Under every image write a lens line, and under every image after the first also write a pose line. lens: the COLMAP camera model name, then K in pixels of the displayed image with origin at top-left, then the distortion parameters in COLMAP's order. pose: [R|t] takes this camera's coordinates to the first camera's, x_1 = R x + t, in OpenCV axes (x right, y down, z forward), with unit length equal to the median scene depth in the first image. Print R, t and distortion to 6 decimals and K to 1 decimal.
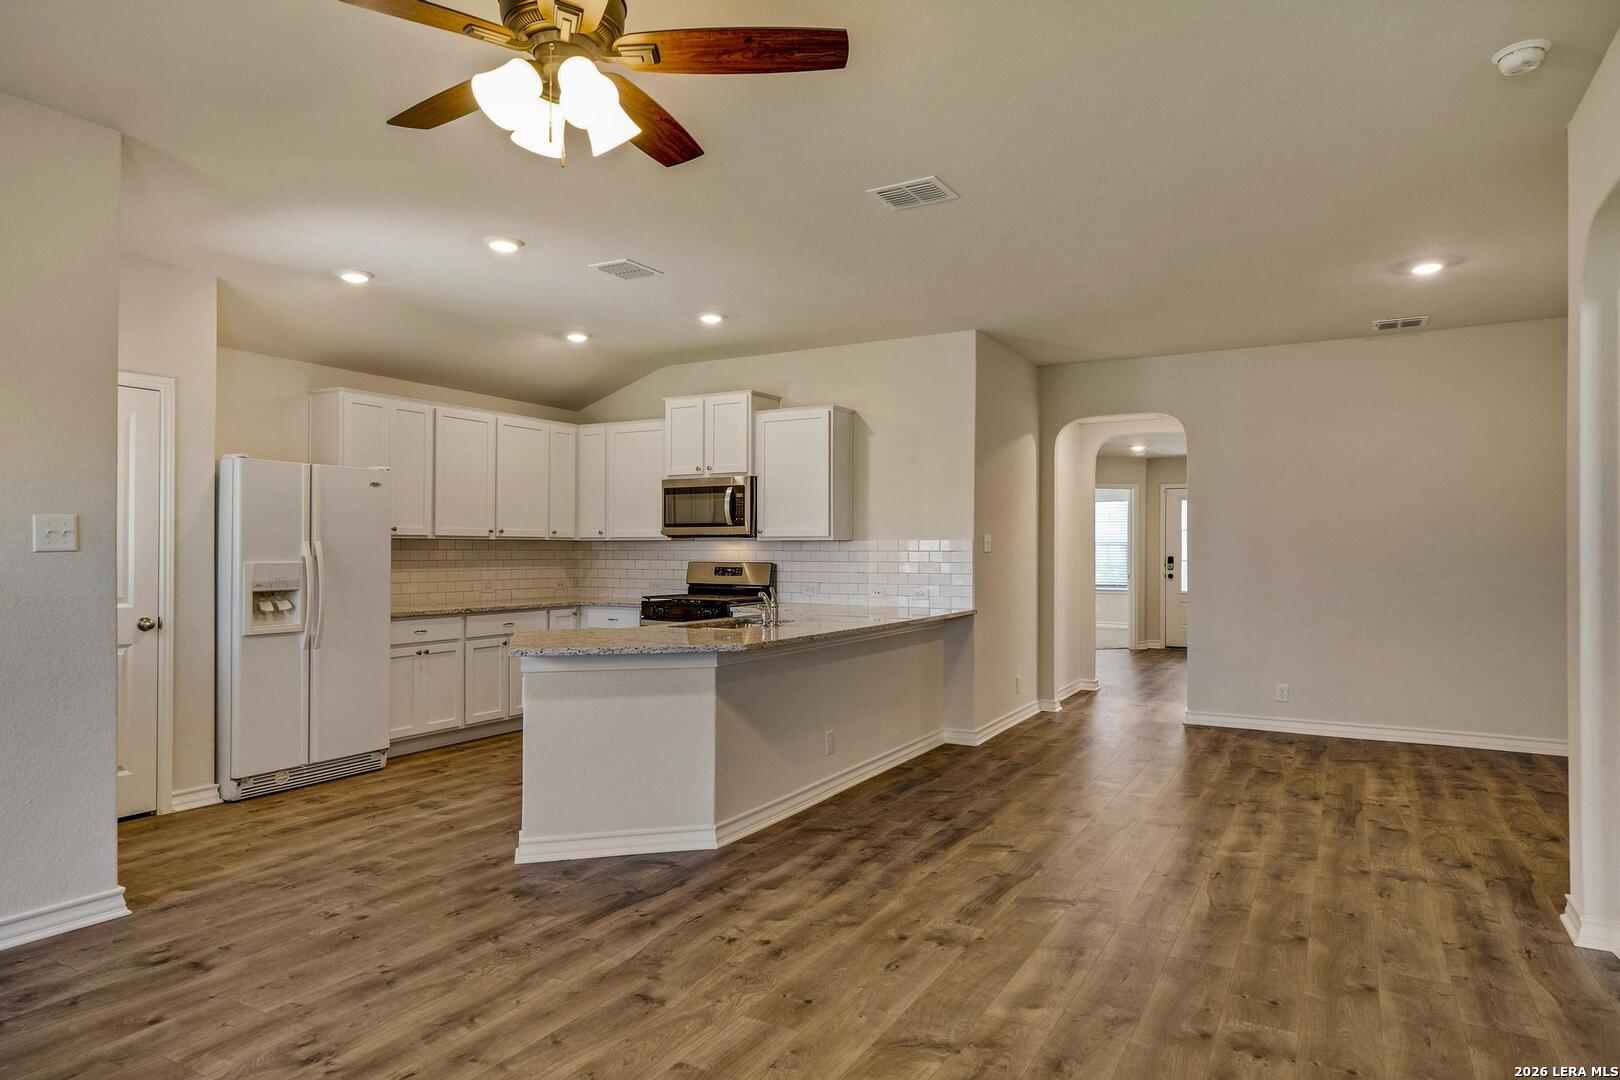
lens RADIAL K [[983.8, 0, 817.1], [0, 983.8, 536.0], [0, 0, 1]] dist [-0.001272, 0.002071]
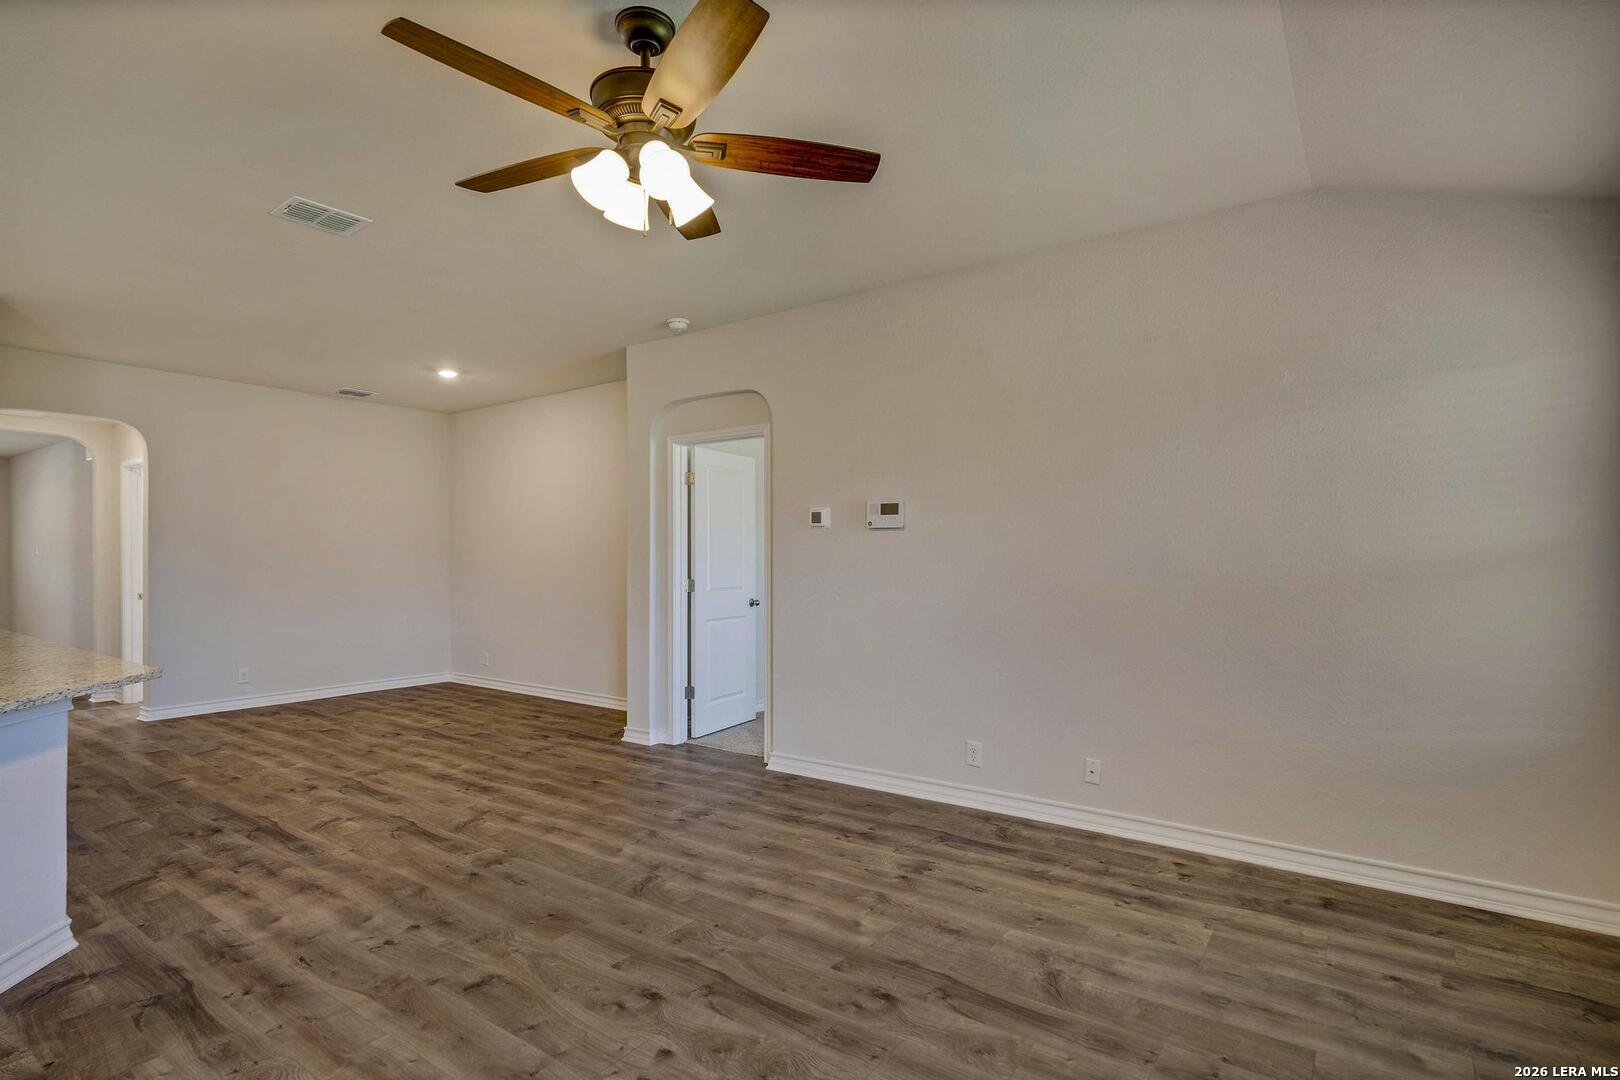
lens RADIAL K [[787.2, 0, 802.2], [0, 787.2, 560.6], [0, 0, 1]] dist [-0.001955, -0.001490]
pose [[0.116755, -0.005481, 0.993146, -0.507801], [-0.016345, 0.999839, 0.007439, 0.005594], [-0.993026, -0.017102, 0.116646, 0.303572]]
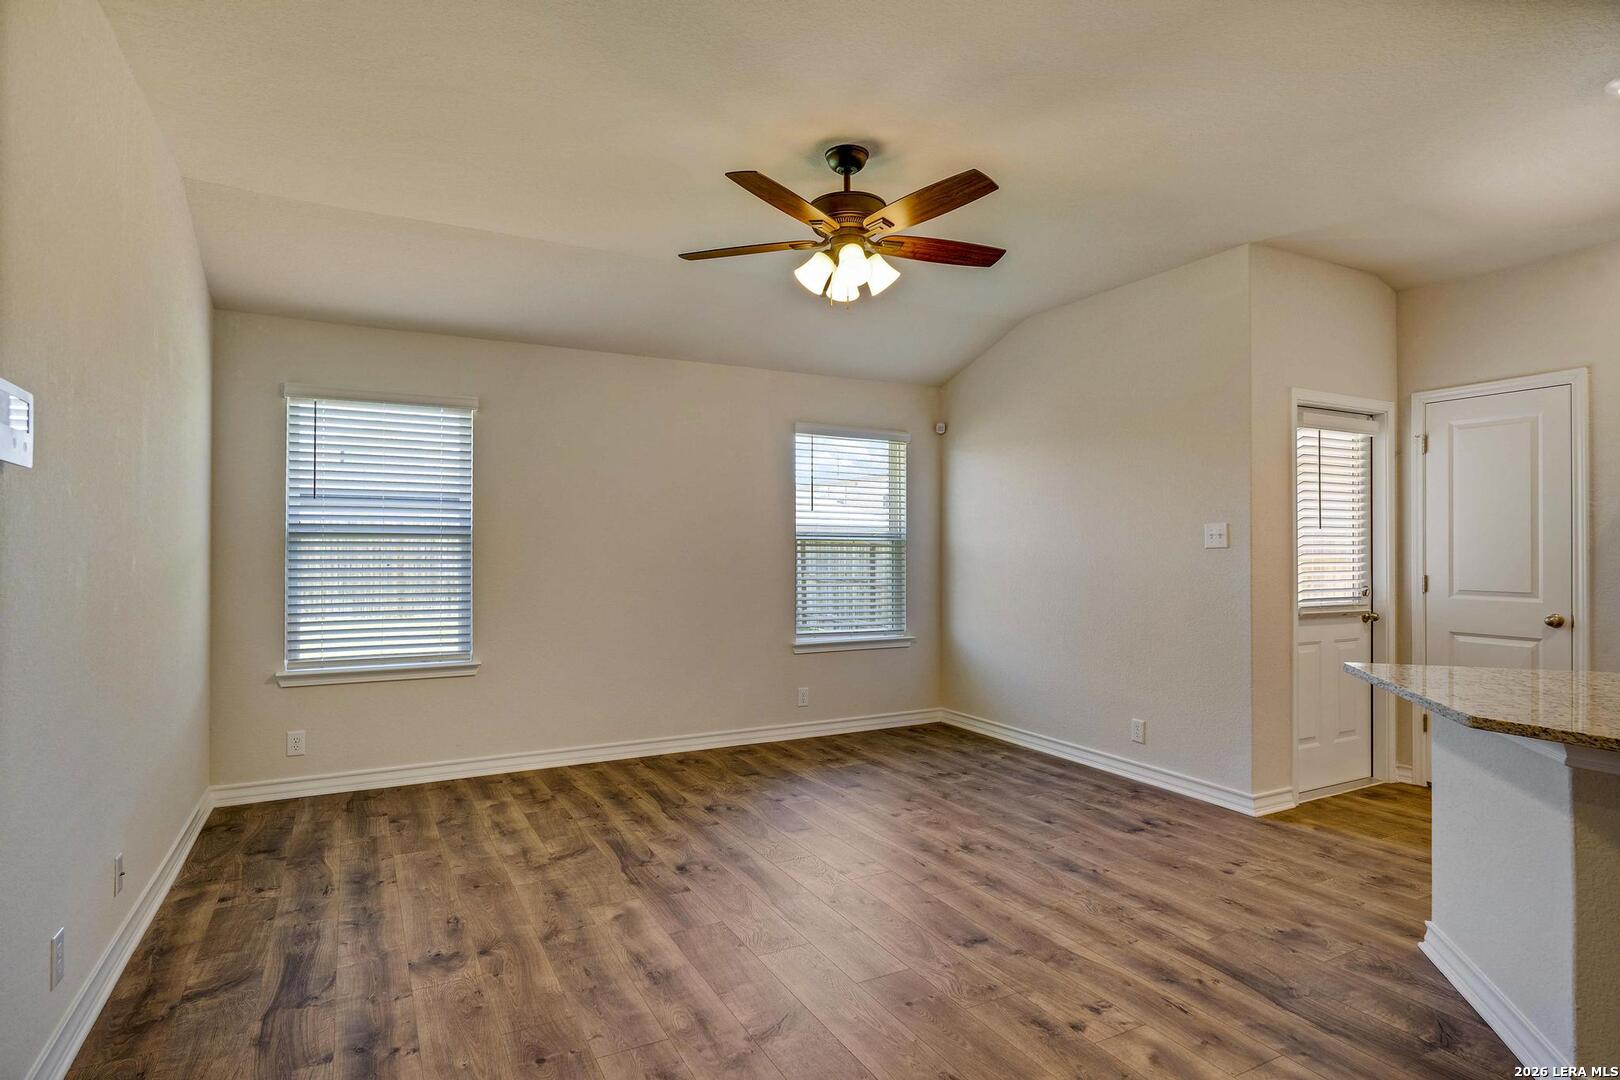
lens RADIAL K [[847.3, 0, 796.5], [0, 847.3, 541.2], [0, 0, 1]] dist [-0.001621, 0.000631]
pose [[-0.553193, -0.008249, -0.833012, 0.404169], [0.012982, 0.999744, -0.018521, 0.012458], [0.832952, -0.021059, -0.552945, 0.732416]]
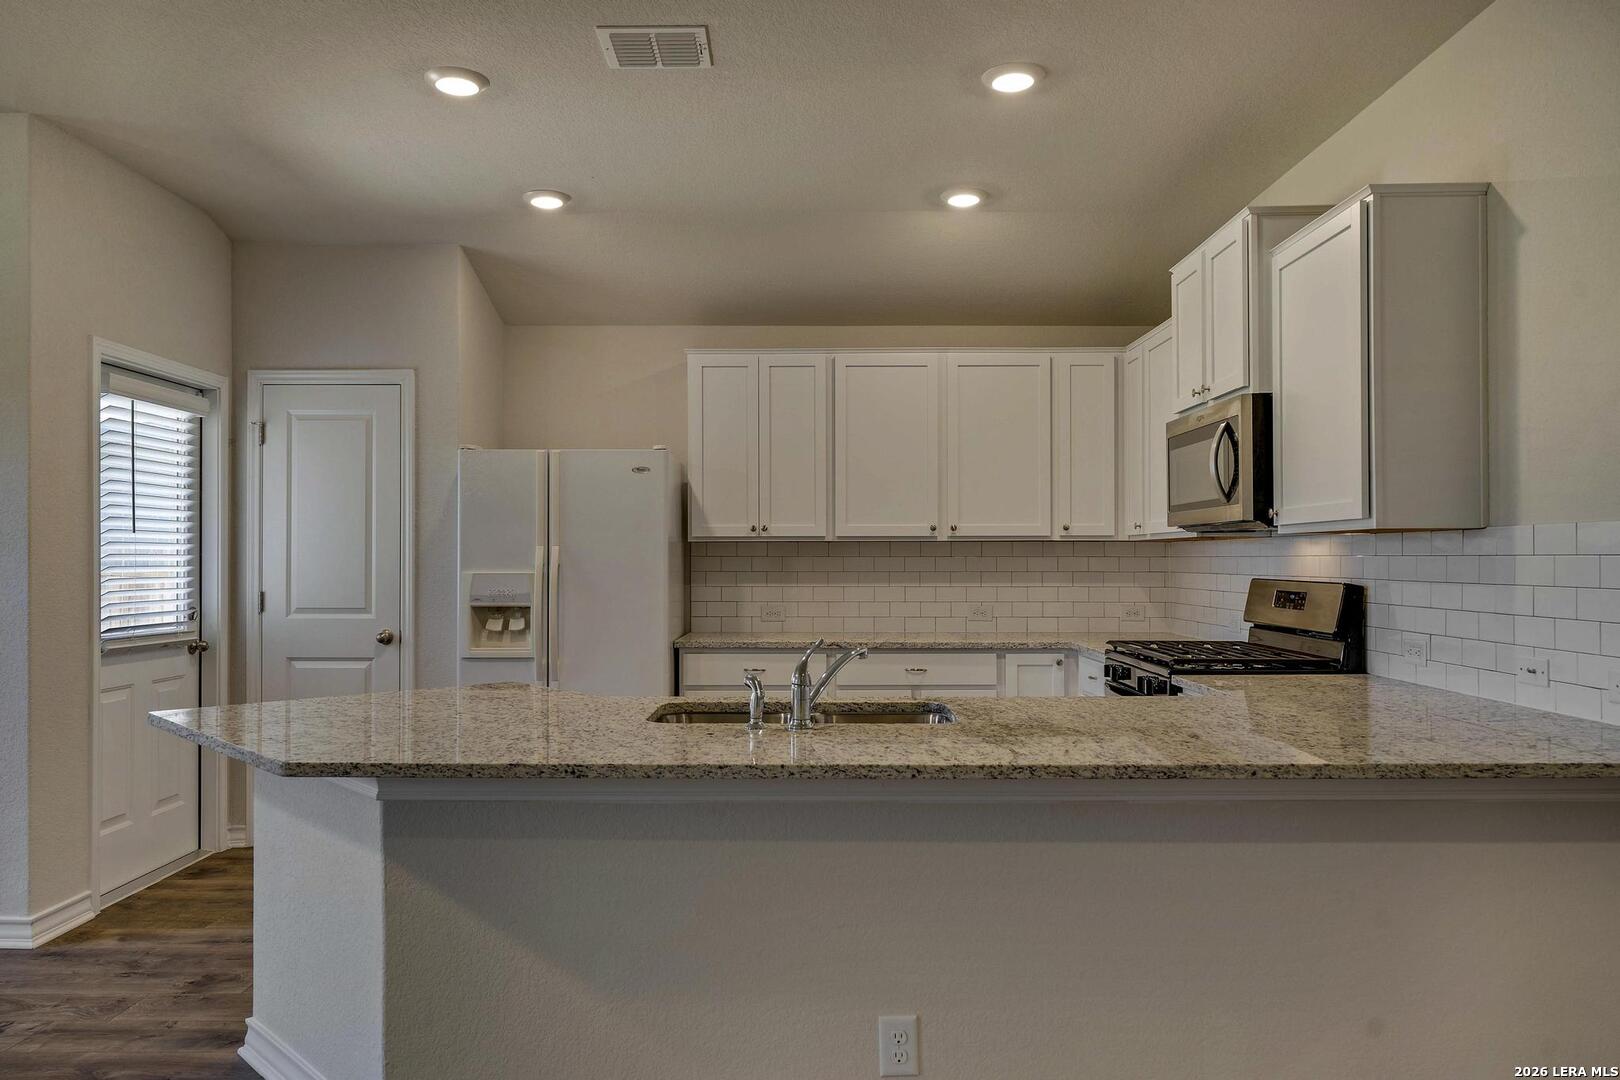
lens RADIAL K [[1105.8, 0, 814.6], [0, 1105.8, 557.8], [0, 0, 1]] dist [-0.002183, 0.000370]
pose [[0.482077, -0.002862, -0.876124, 0.374684], [0.014942, 0.999876, 0.004956, 0.013064], [0.876002, -0.015480, 0.482060, 0.747842]]
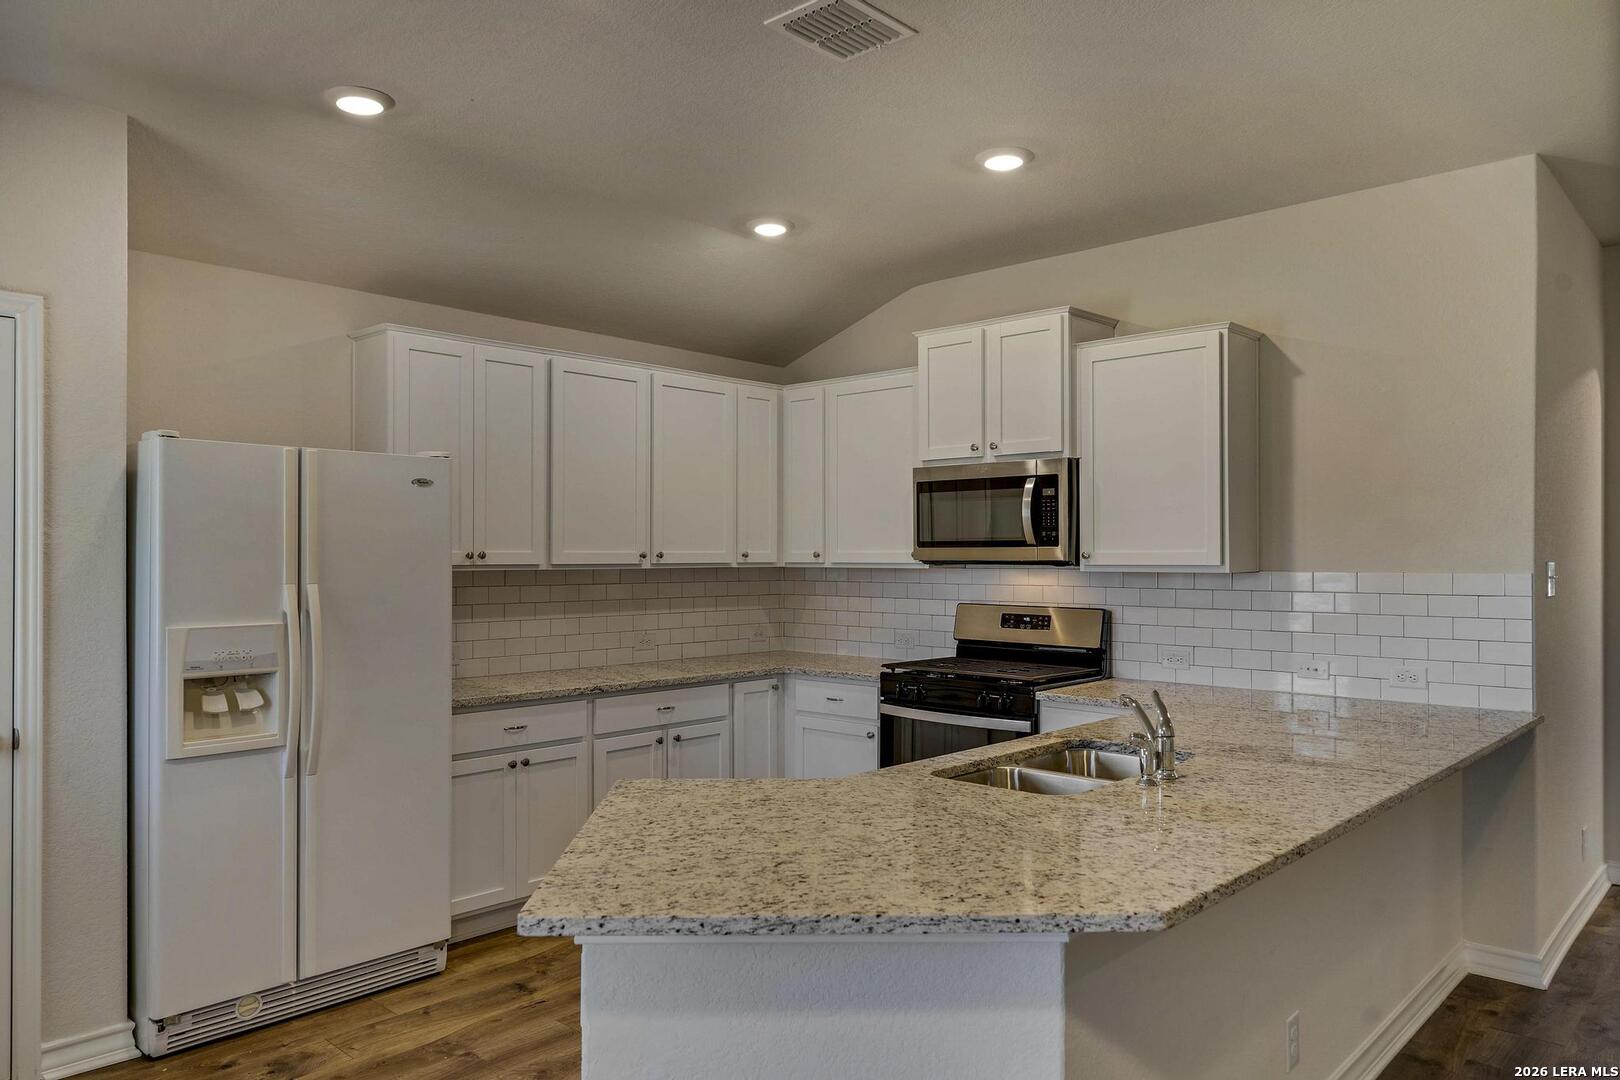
lens RADIAL K [[1105.8, 0, 810.0], [0, 1105.8, 544.3], [0, 0, 1]] dist [-0.002183, 0.000370]
pose [[0.970514, -0.003989, -0.241012, -0.077171], [0.004973, 0.999982, 0.003475, -0.018563], [0.240993, -0.004571, 0.970516, 0.450780]]
